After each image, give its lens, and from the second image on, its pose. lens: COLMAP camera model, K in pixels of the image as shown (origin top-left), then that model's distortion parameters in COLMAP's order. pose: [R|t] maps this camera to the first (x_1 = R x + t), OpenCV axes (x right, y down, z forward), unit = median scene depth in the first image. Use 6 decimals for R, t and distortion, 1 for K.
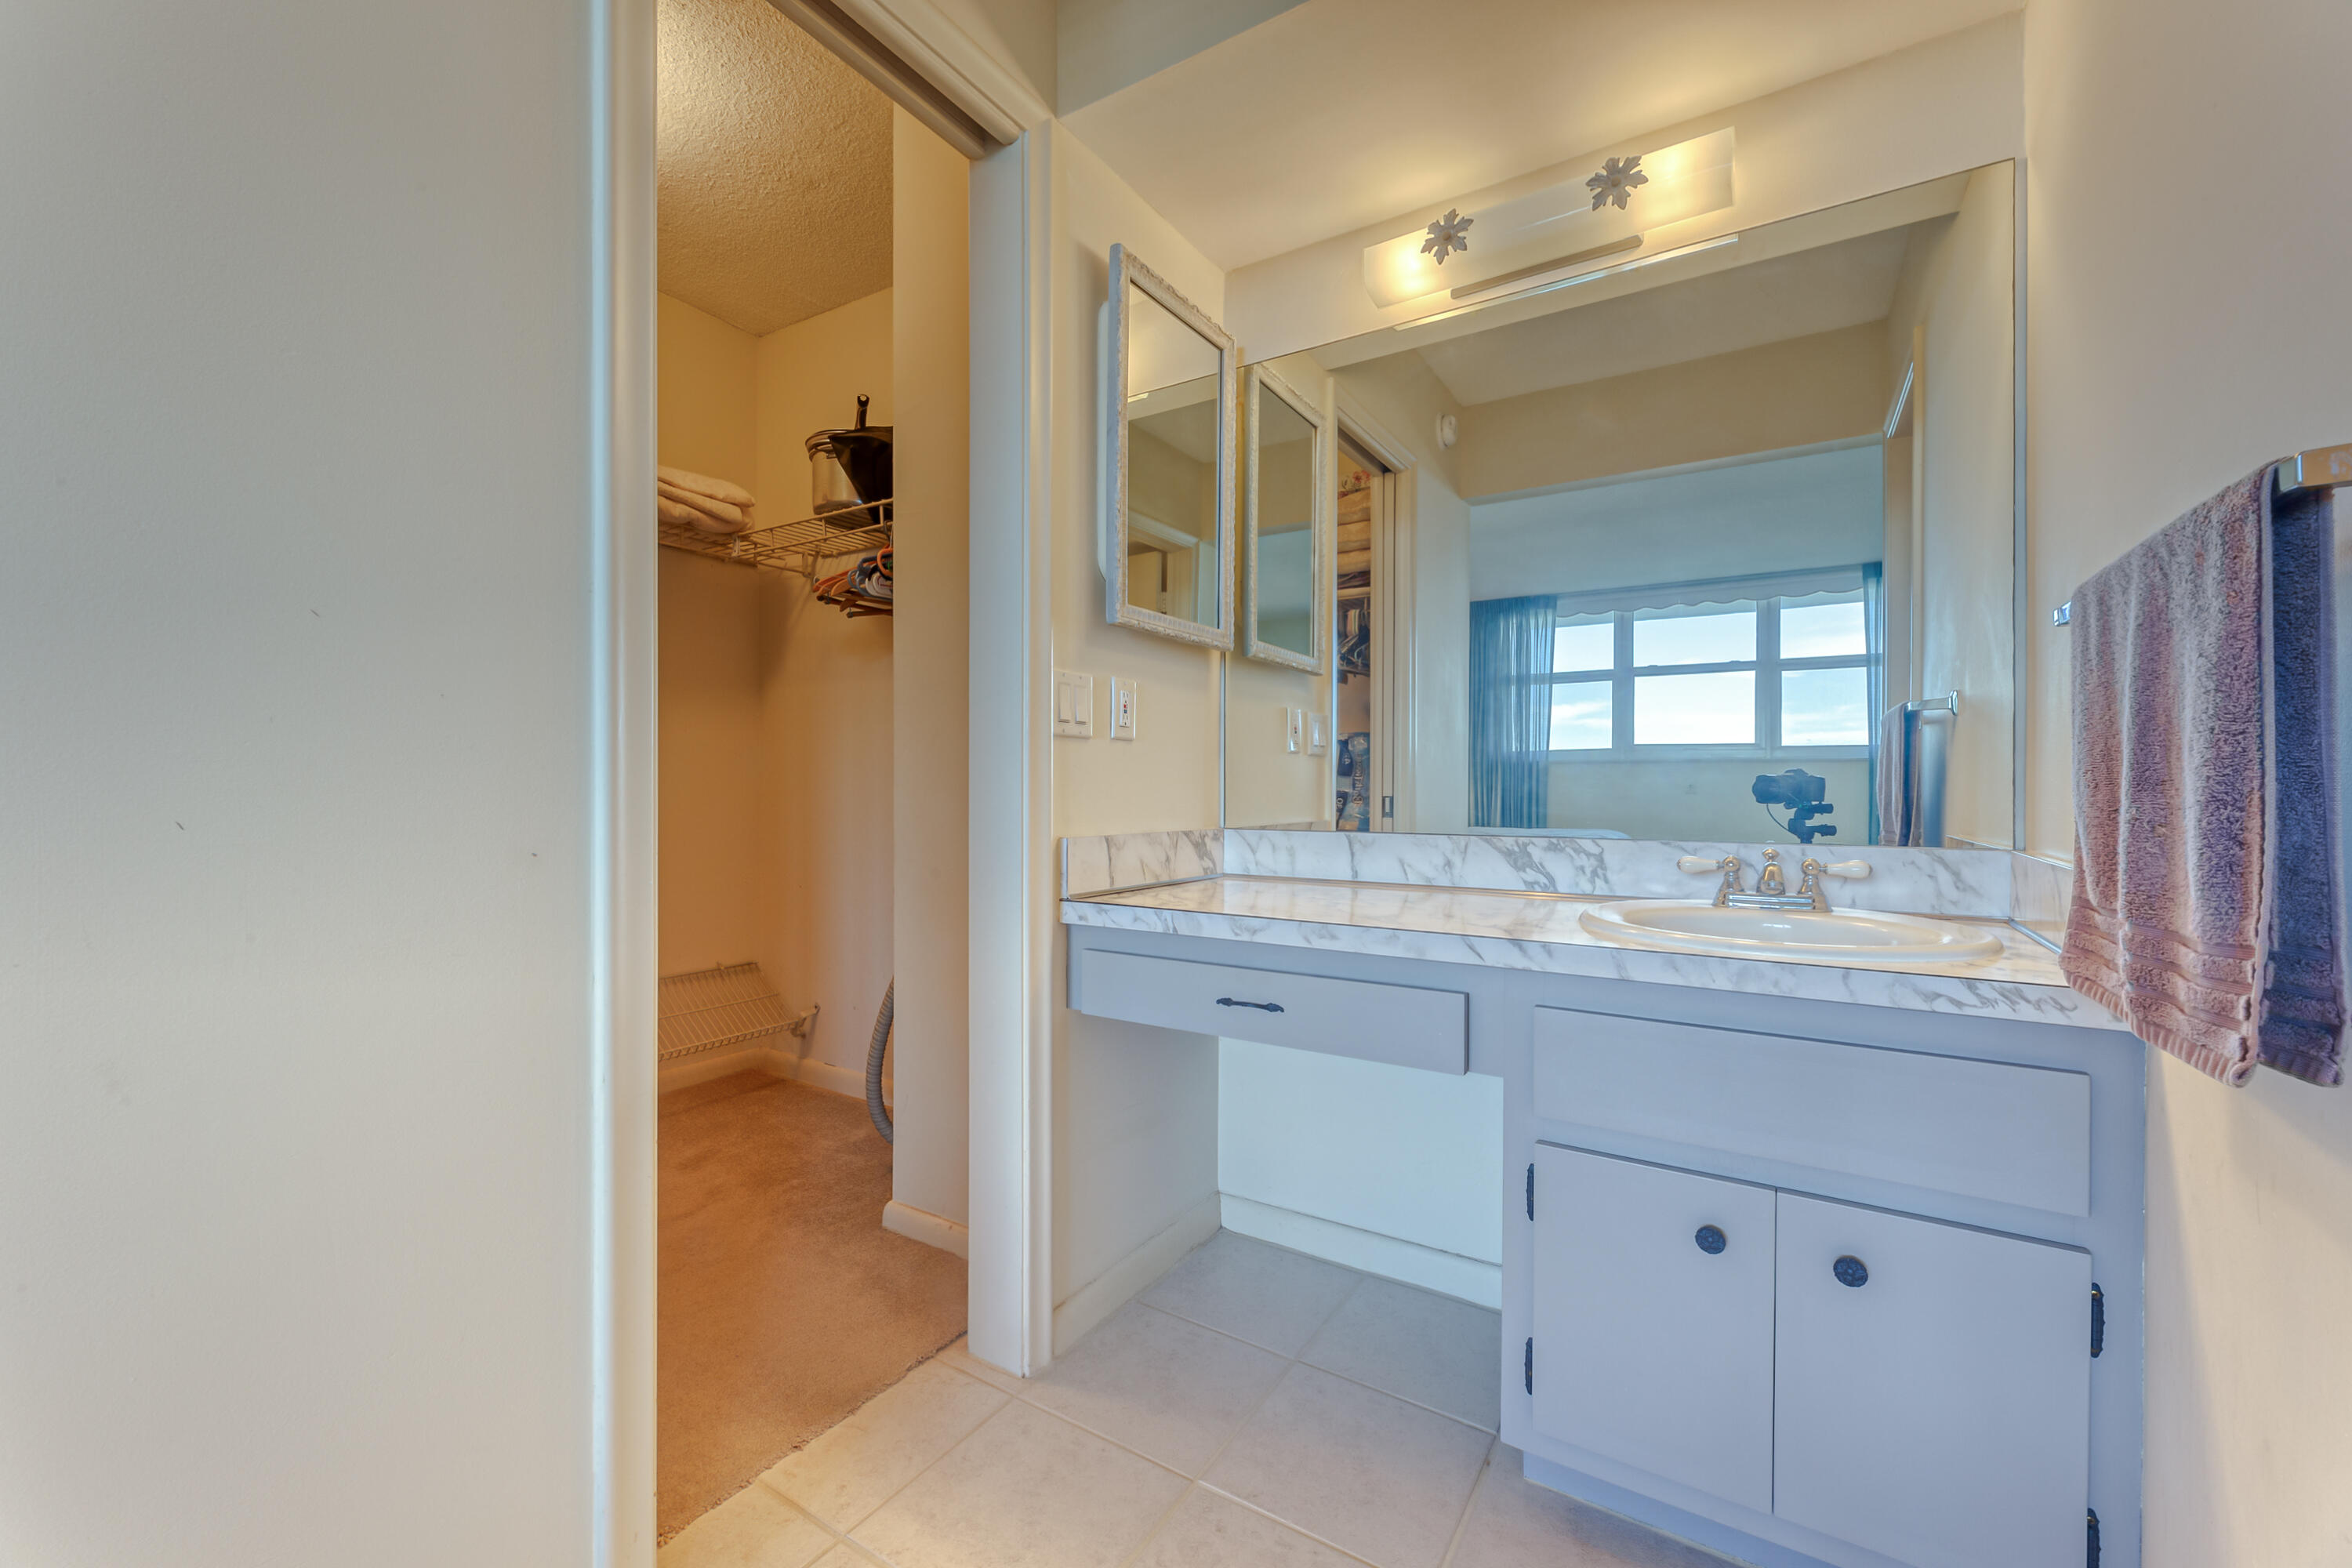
lens RADIAL K [[959.9, 0, 1167.9], [0, 959.9, 790.9], [0, 0, 1]] dist [0.000081, -0.000021]
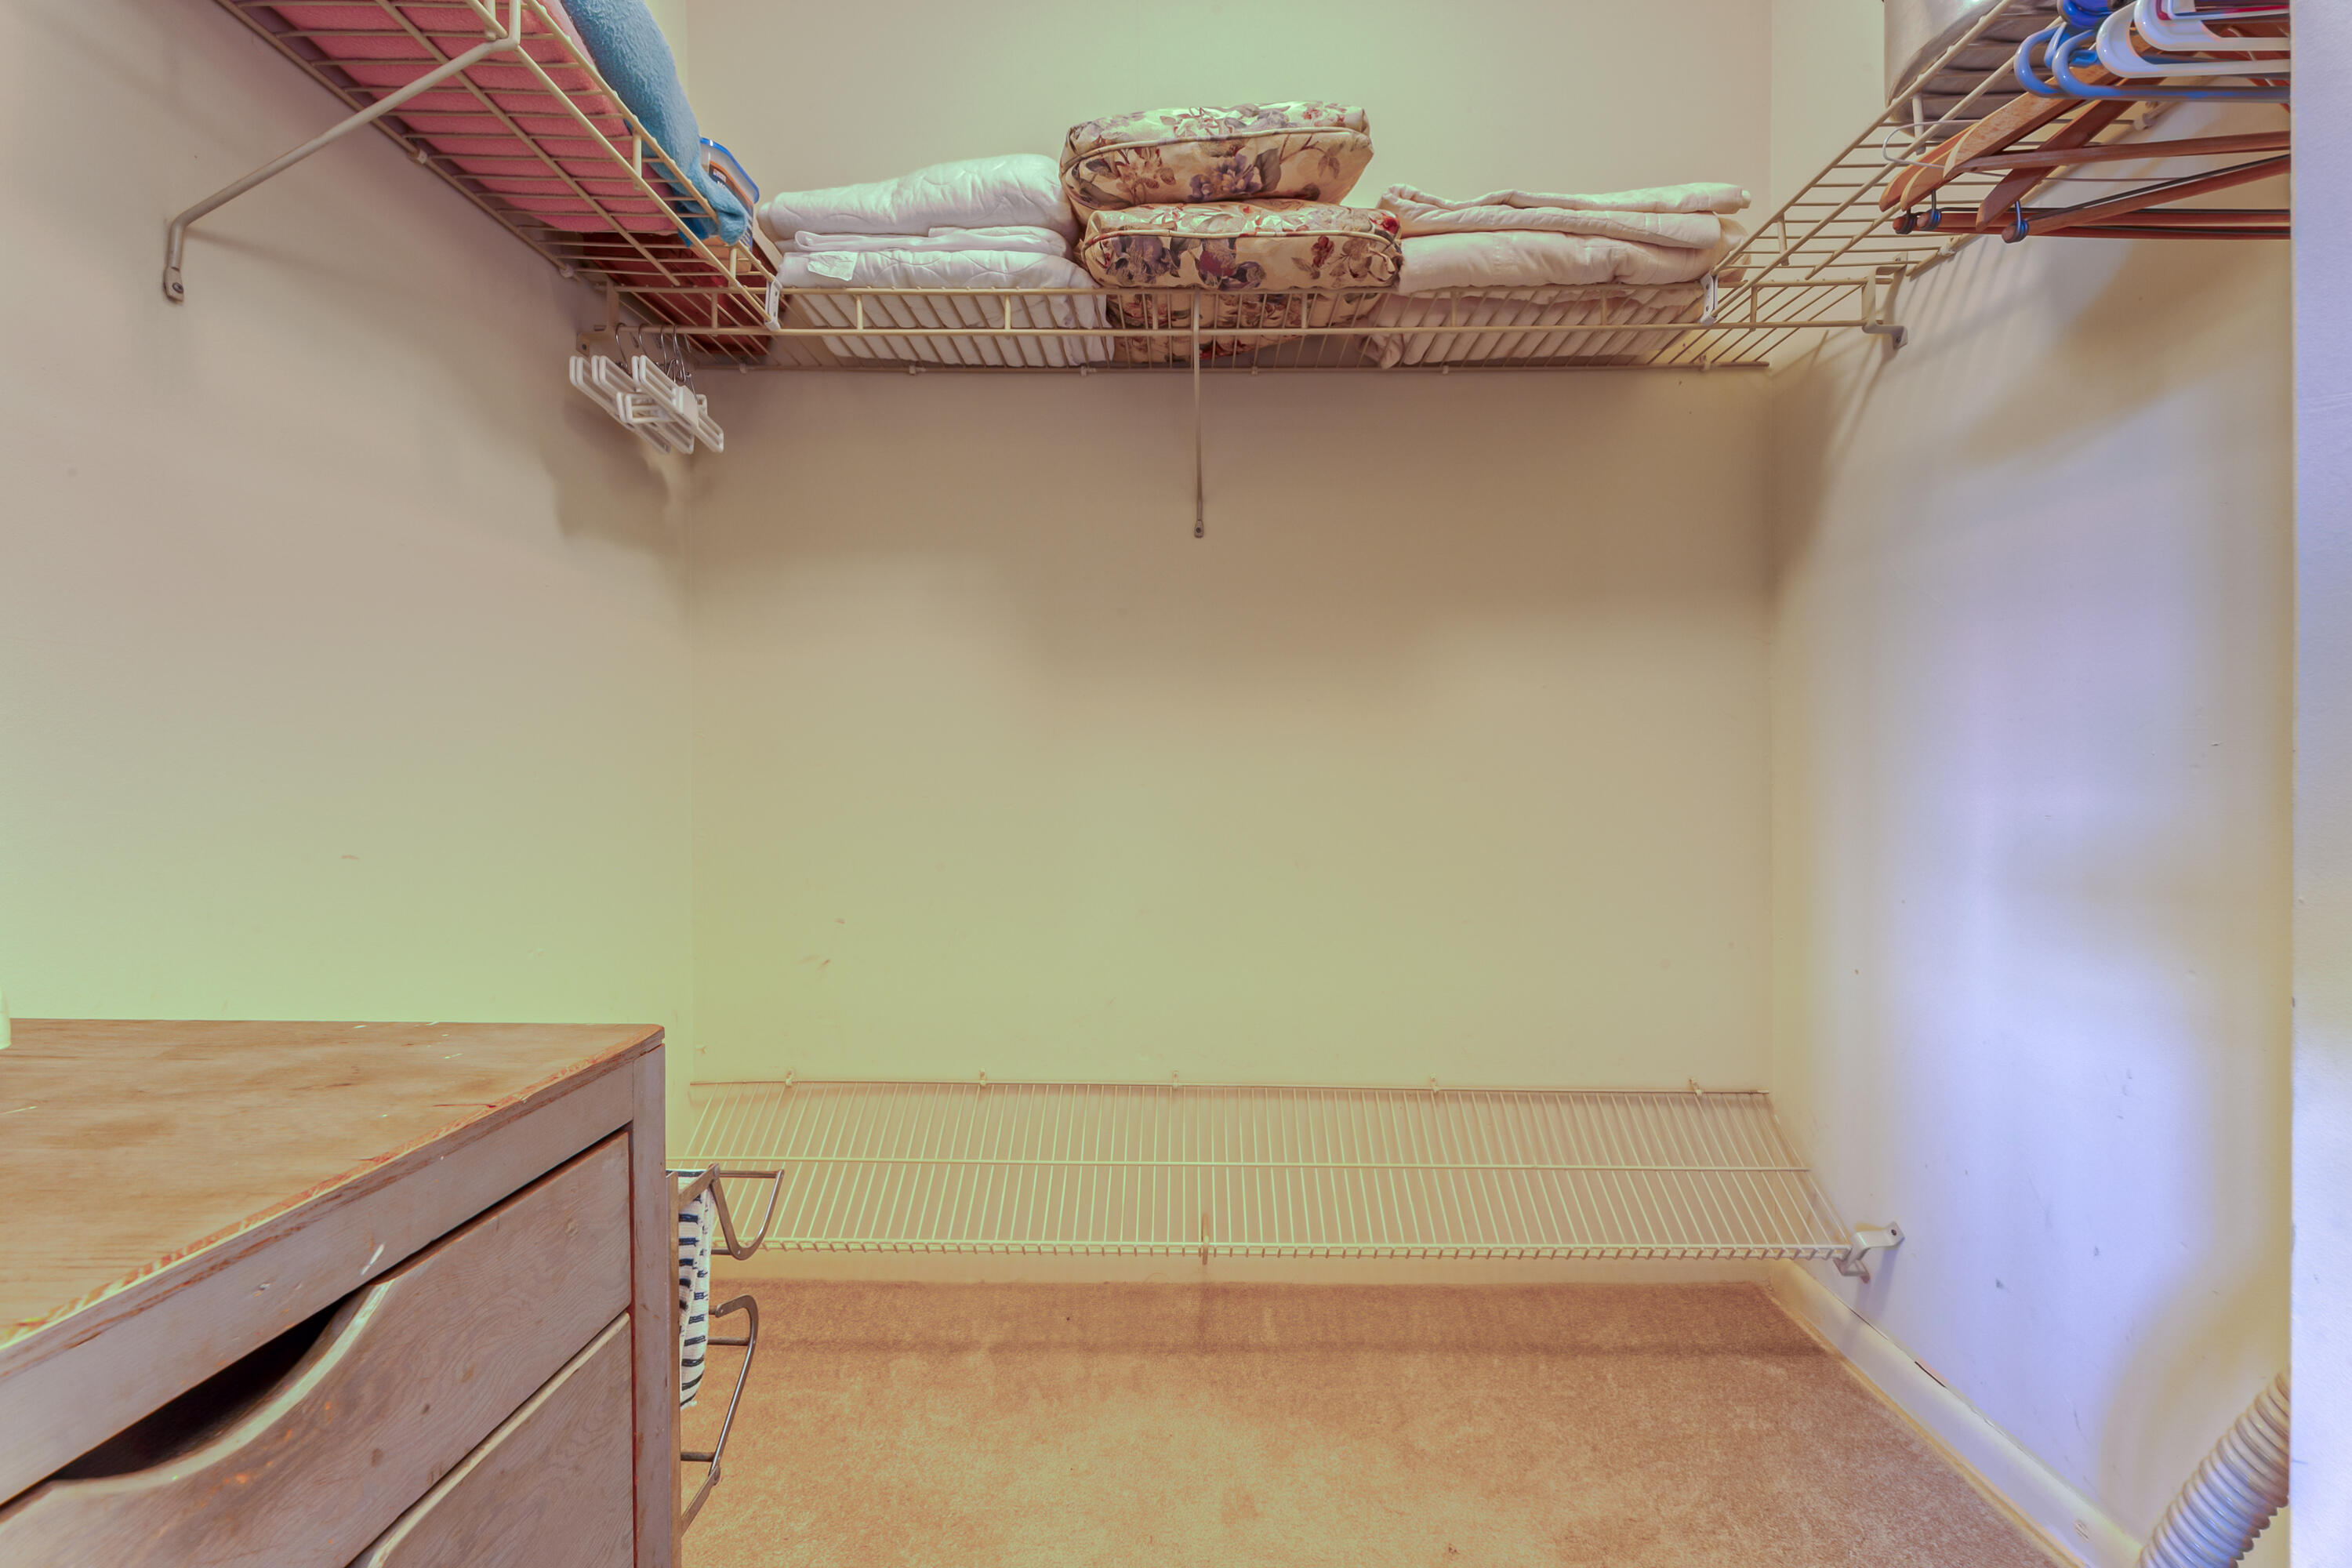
lens RADIAL K [[959.9, 0, 1162.0], [0, 959.9, 780.2], [0, 0, 1]] dist [0.000081, -0.000021]
pose [[0.536582, 0.000999, -0.843847, -0.158277], [-0.002666, 0.999996, -0.000512, 0.000497], [0.843844, 0.002525, 0.536583, 0.433459]]
